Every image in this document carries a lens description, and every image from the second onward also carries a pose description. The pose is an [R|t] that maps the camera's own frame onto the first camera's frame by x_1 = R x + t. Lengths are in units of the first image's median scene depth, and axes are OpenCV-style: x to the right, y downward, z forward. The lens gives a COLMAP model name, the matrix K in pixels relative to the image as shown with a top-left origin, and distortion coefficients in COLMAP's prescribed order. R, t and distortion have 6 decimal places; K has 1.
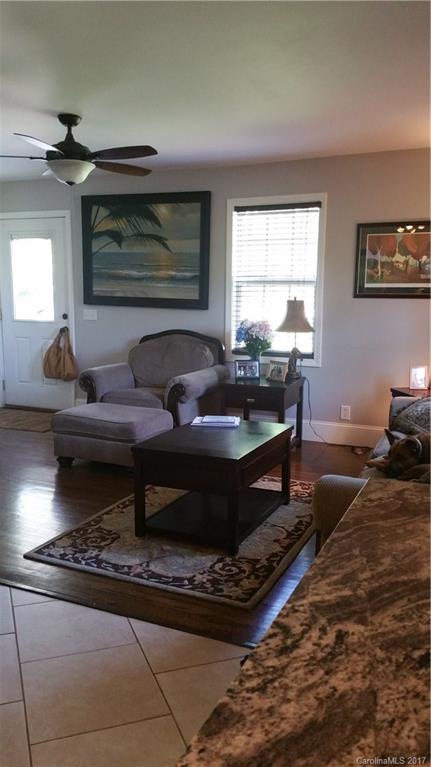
lens RADIAL K [[645.3, 0, 214.6], [0, 645.3, 382.9], [0, 0, 1]] dist [0.095246, -0.188907]
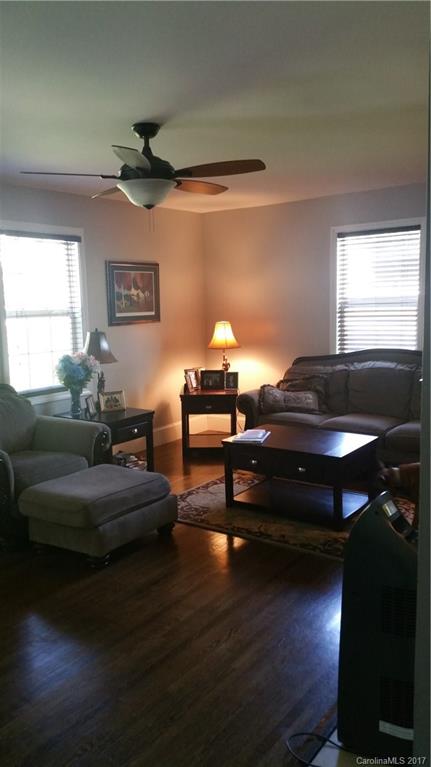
lens RADIAL K [[645.3, 0, 215.4], [0, 645.3, 383.7], [0, 0, 1]] dist [0.095246, -0.188907]
pose [[0.204259, -0.119860, 0.971551, -0.863078], [0.183511, 0.979569, 0.082267, -0.095123], [-0.961562, 0.161486, 0.222082, 0.609889]]
